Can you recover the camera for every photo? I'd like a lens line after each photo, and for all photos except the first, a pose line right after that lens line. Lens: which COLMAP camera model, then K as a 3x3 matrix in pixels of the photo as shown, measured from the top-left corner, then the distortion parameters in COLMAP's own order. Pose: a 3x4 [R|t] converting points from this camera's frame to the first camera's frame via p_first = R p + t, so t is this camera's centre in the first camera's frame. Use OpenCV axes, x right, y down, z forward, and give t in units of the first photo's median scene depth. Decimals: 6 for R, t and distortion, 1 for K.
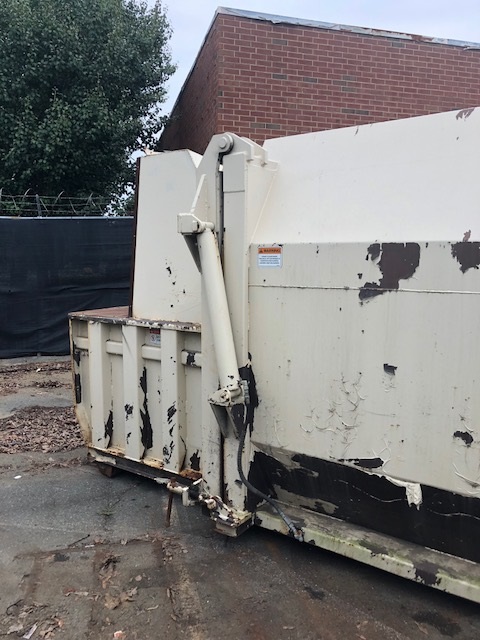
lens RADIAL K [[525.6, 0, 238.7], [0, 525.6, 317.3], [0, 0, 1]] dist [0.016404, -0.004795]
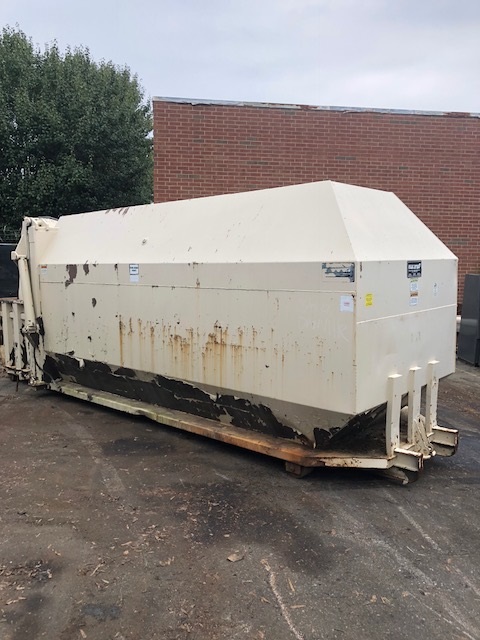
lens RADIAL K [[525.6, 0, 243.9], [0, 525.6, 322.9], [0, 0, 1]] dist [0.016404, -0.004795]
pose [[0.991754, 0.007360, -0.127947, 0.386713], [-0.008725, 0.999911, -0.010111, 0.043354], [0.127862, 0.011144, 0.991729, -0.381568]]
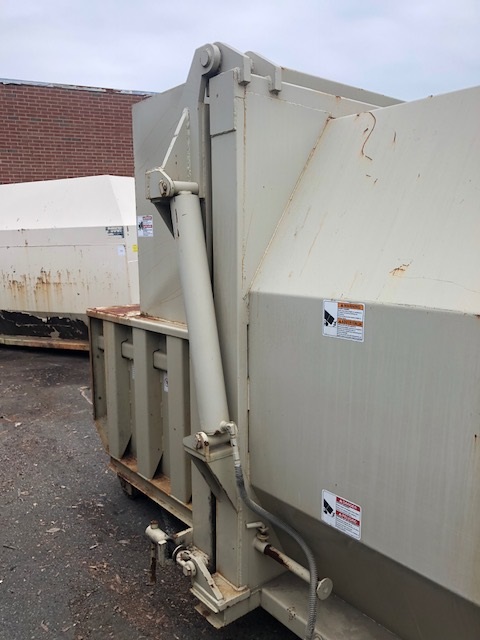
lens RADIAL K [[525.6, 0, 239.1], [0, 525.6, 325.5], [0, 0, 1]] dist [0.016404, -0.004795]
pose [[0.984963, -0.067689, 0.158953, 0.450355], [0.057272, 0.995955, 0.069232, 0.083314], [-0.162997, -0.059087, 0.984856, -0.688010]]
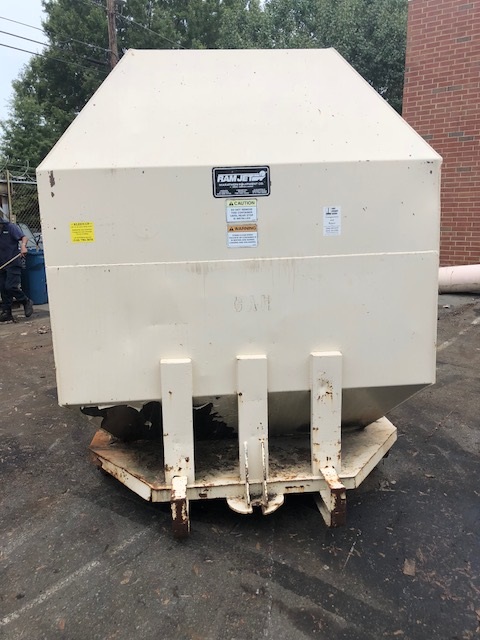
lens RADIAL K [[525.6, 0, 235.8], [0, 525.6, 315.5], [0, 0, 1]] dist [0.016404, -0.004795]
pose [[0.636814, 0.126340, -0.760596, 0.687797], [-0.072808, 0.991929, 0.103806, 0.028309], [0.767572, -0.010728, 0.640873, -0.063973]]
